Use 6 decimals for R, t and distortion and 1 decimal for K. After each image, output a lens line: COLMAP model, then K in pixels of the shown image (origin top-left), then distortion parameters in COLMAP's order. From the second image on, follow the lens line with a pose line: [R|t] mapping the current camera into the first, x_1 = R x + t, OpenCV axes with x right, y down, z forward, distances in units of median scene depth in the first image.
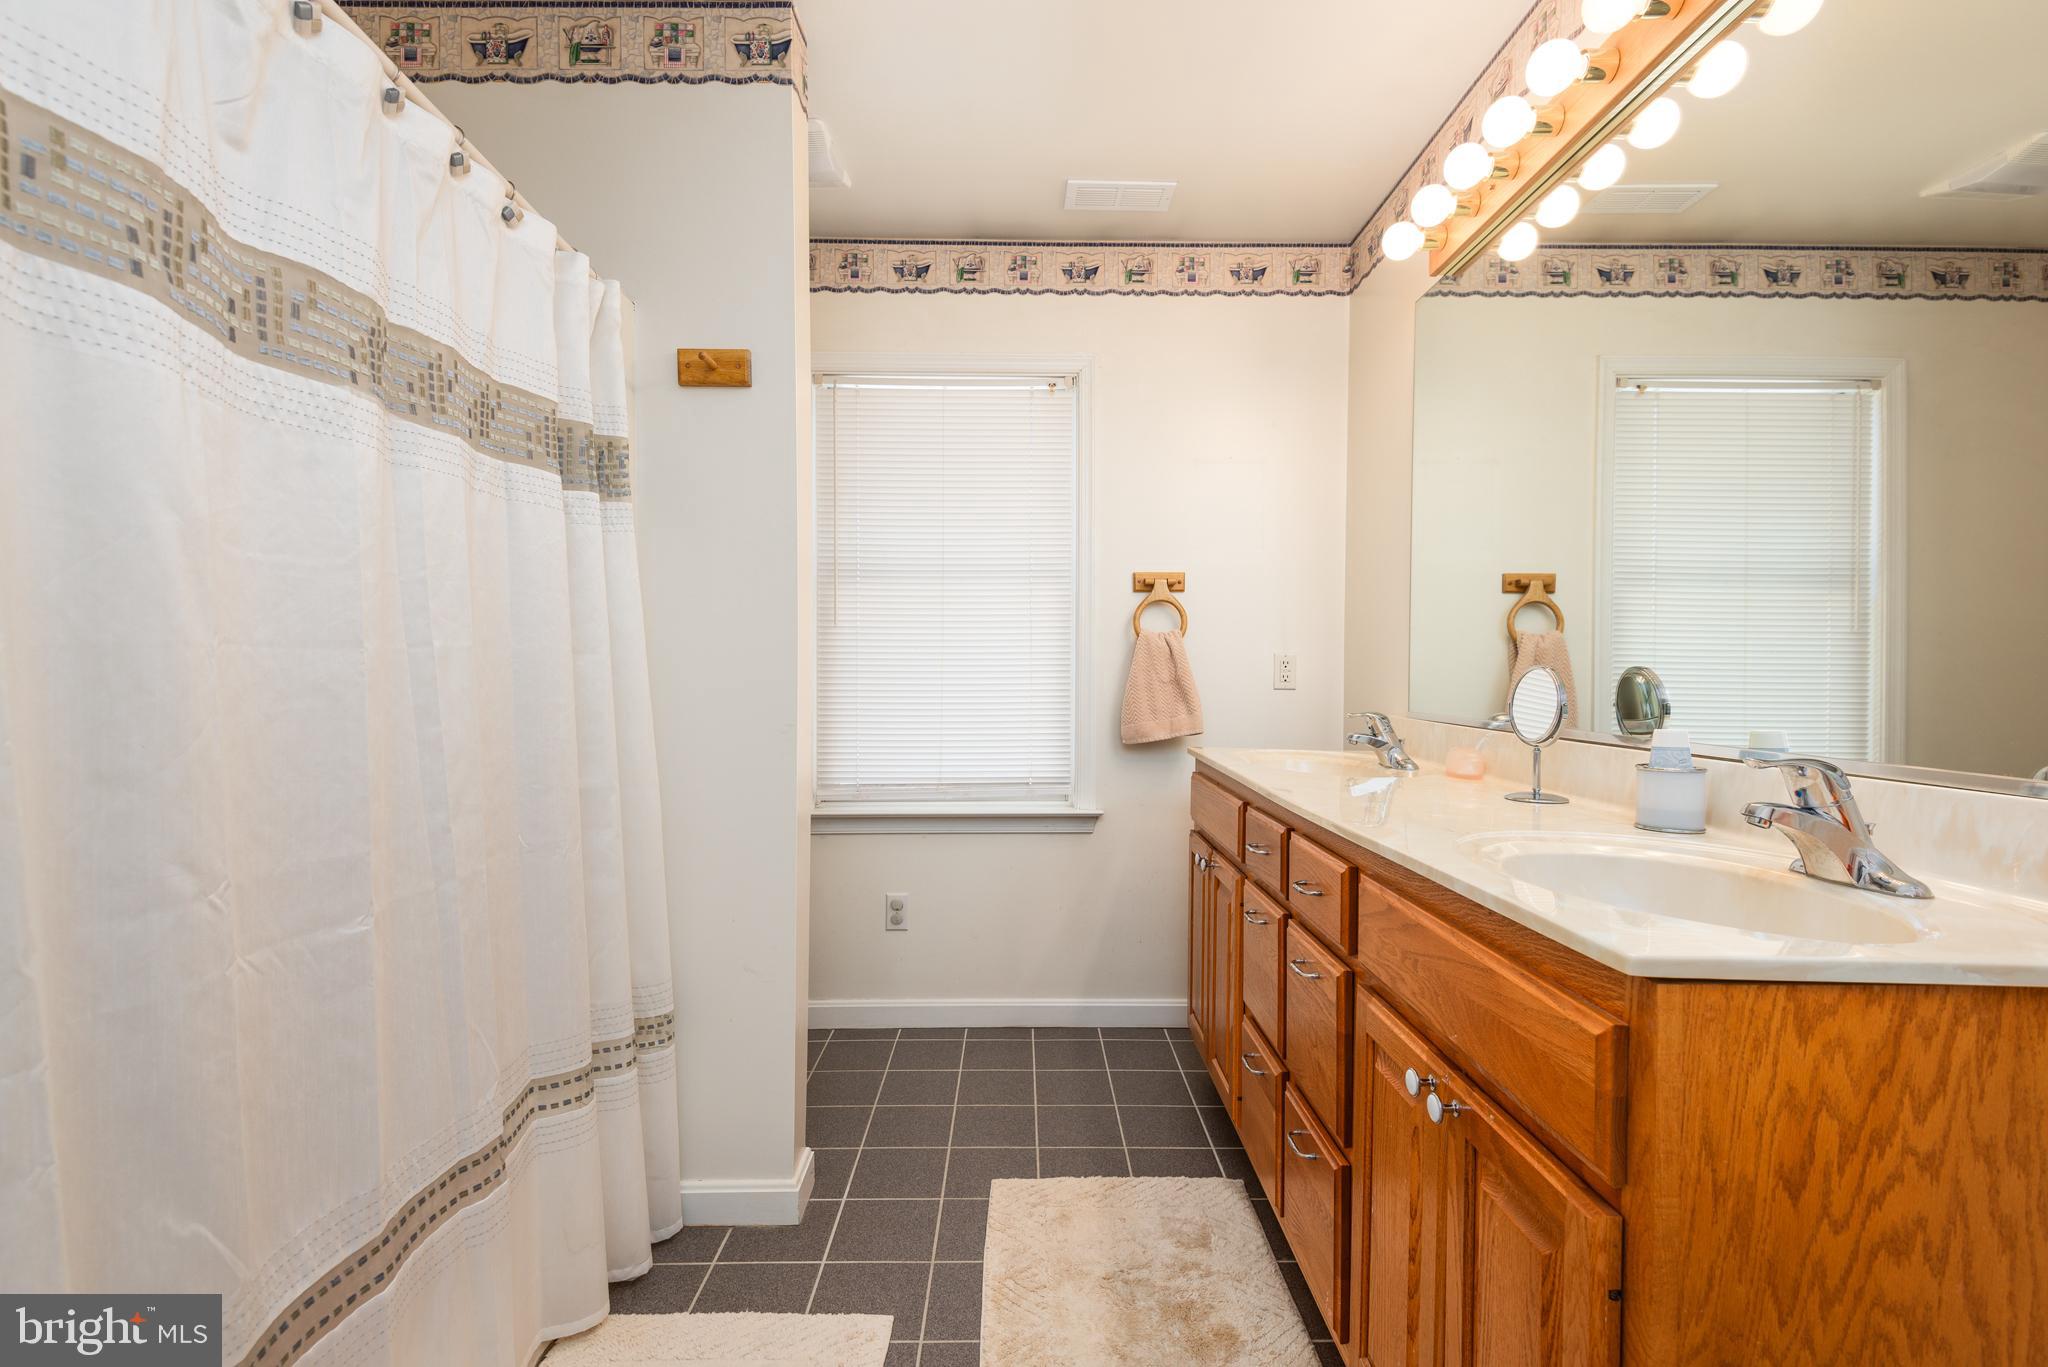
lens RADIAL K [[926.4, 0, 1022.2], [0, 926.4, 705.5], [0, 0, 1]] dist [0.030201, -0.015003]
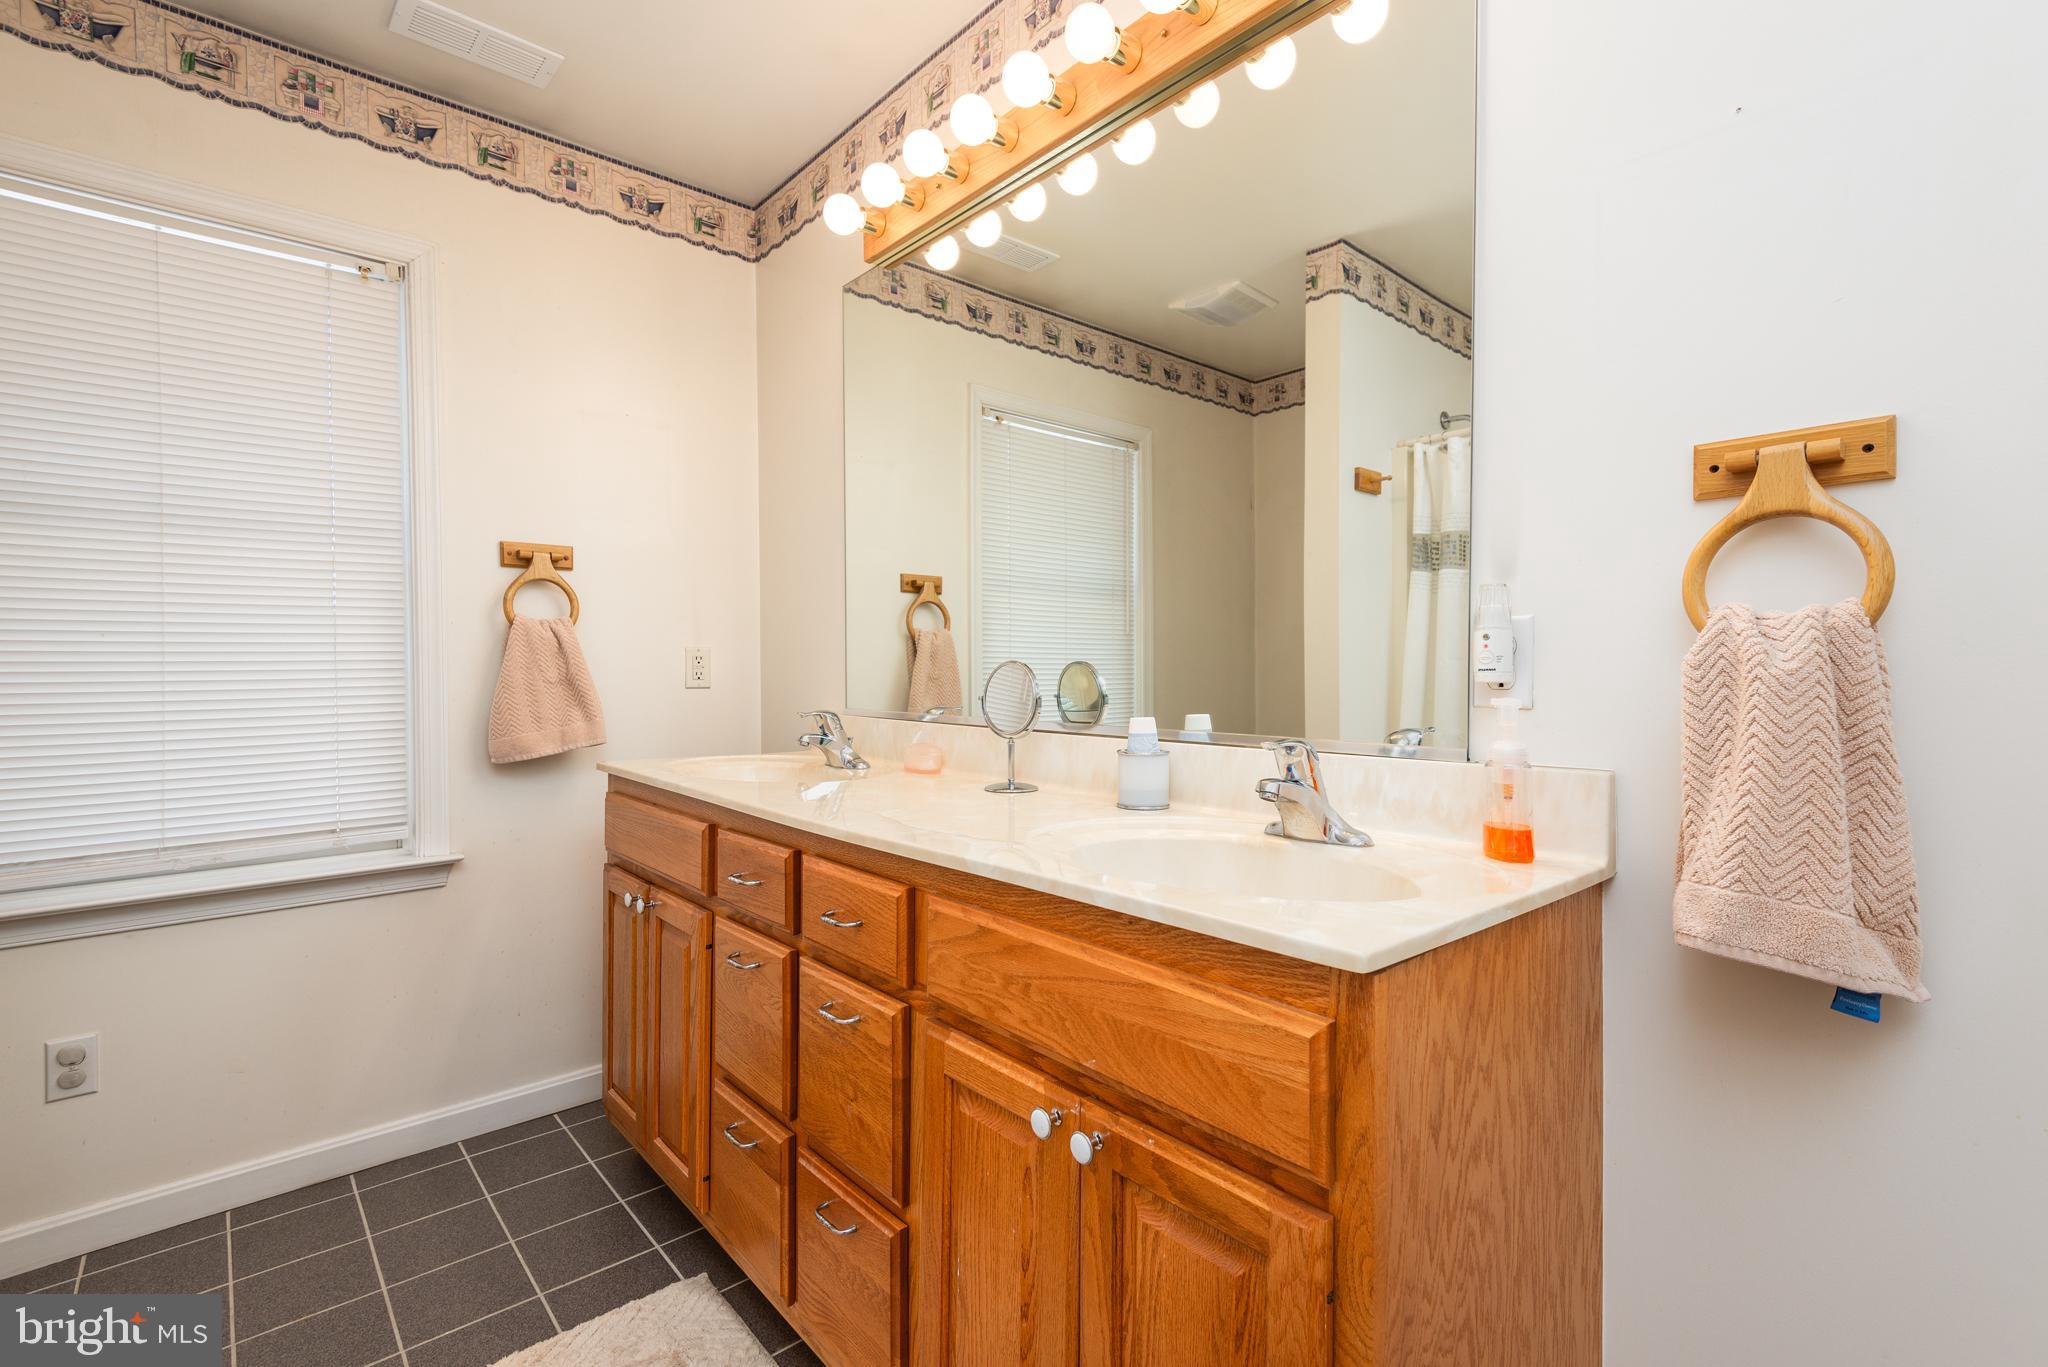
lens RADIAL K [[926.4, 0, 1026.3], [0, 926.4, 694.2], [0, 0, 1]] dist [0.030201, -0.015003]
pose [[0.753871, -0.025515, 0.656526, -0.080692], [0.030612, 0.999525, 0.003695, -0.006514], [-0.656309, 0.017312, 0.754294, 0.152986]]
